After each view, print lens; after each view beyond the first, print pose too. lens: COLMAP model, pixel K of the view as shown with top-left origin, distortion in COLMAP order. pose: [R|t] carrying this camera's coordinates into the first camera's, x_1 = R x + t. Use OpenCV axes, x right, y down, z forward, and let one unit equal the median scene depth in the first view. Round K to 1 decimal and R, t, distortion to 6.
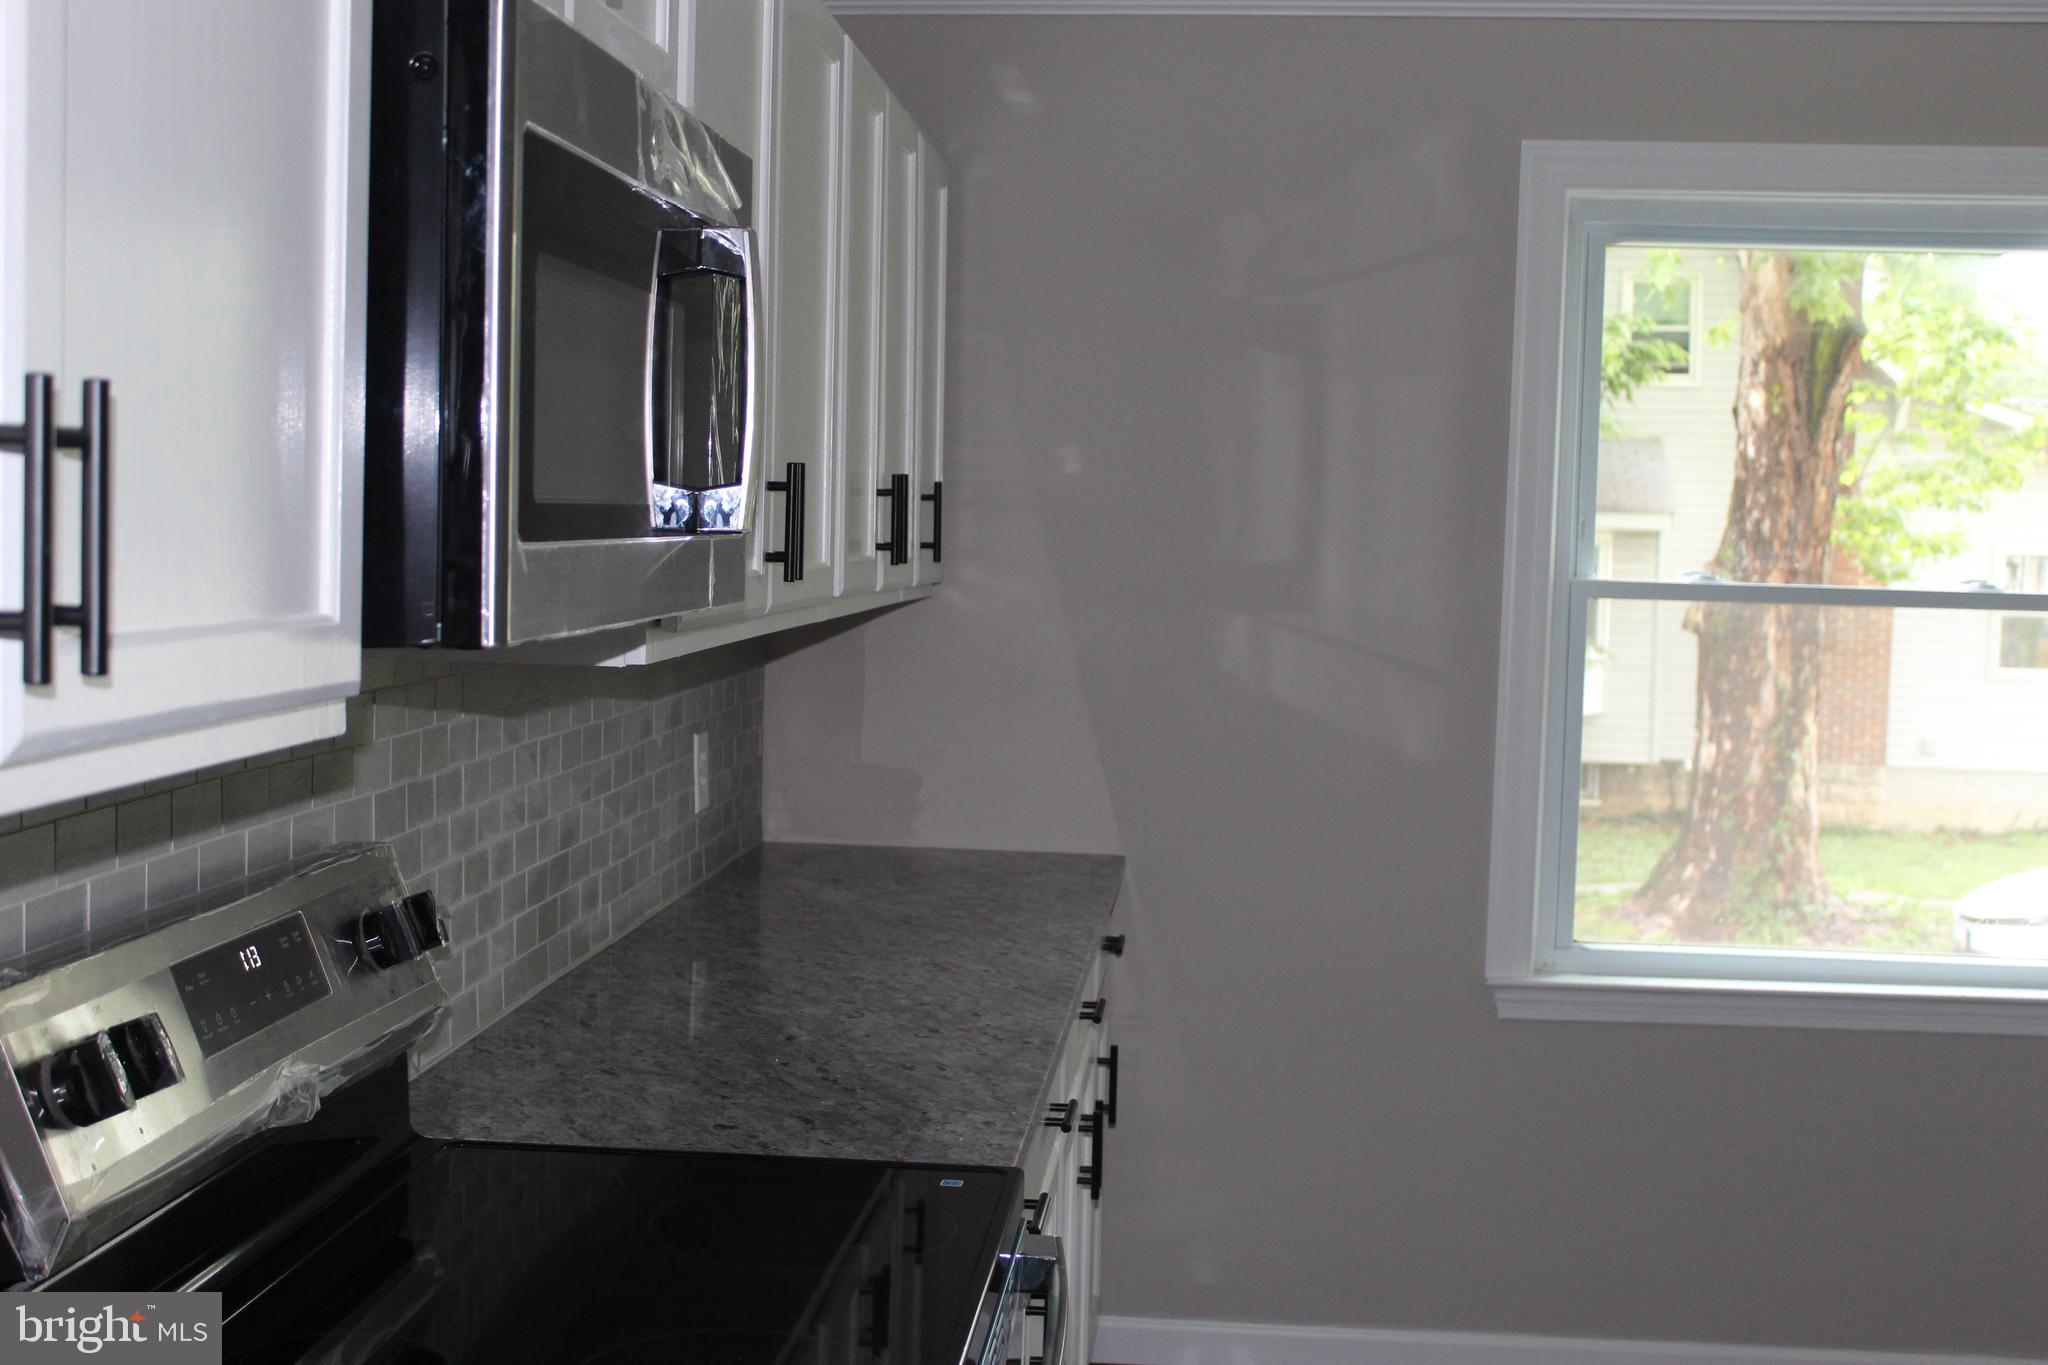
lens RADIAL K [[2510.8, 0, 1029.0], [0, 2510.8, 716.4], [0, 0, 1]] dist [-0.018983, -0.034853]
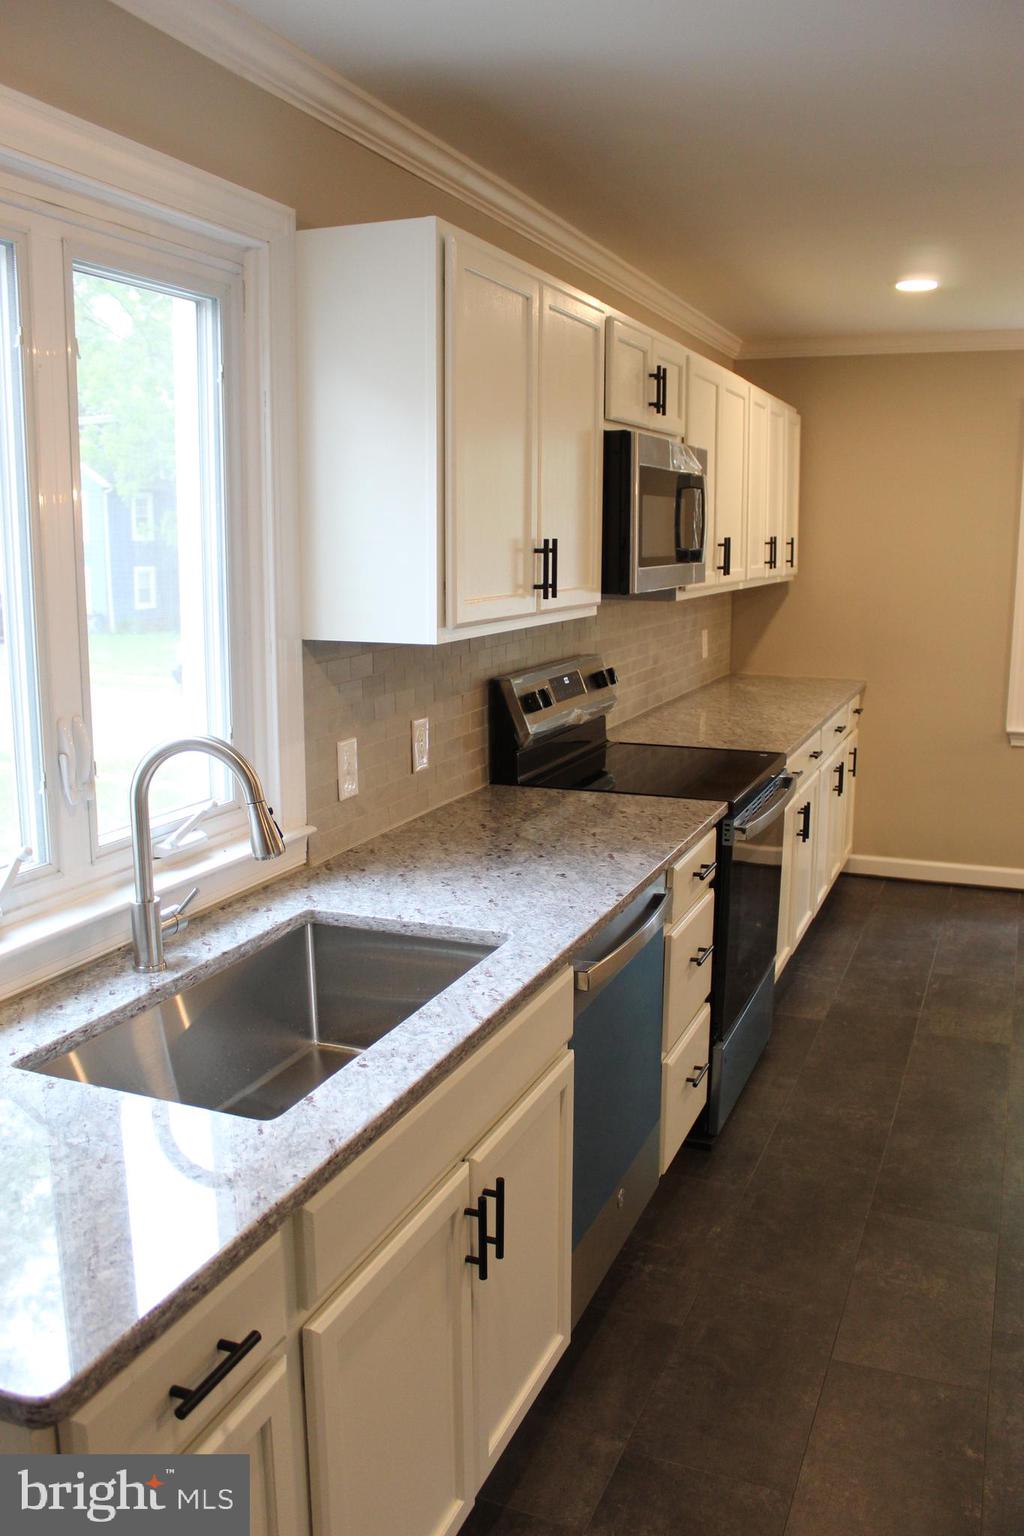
lens RADIAL K [[1274.1, 0, 512.0], [0, 1274.1, 768.0], [0, 0, 1]] dist [-0.155678, 0.149269]
pose [[0.954063, 0.032595, -0.297829, 0.152304], [-0.002733, 0.994970, 0.100137, 0.032814], [0.299595, -0.094723, 0.949353, -0.708019]]
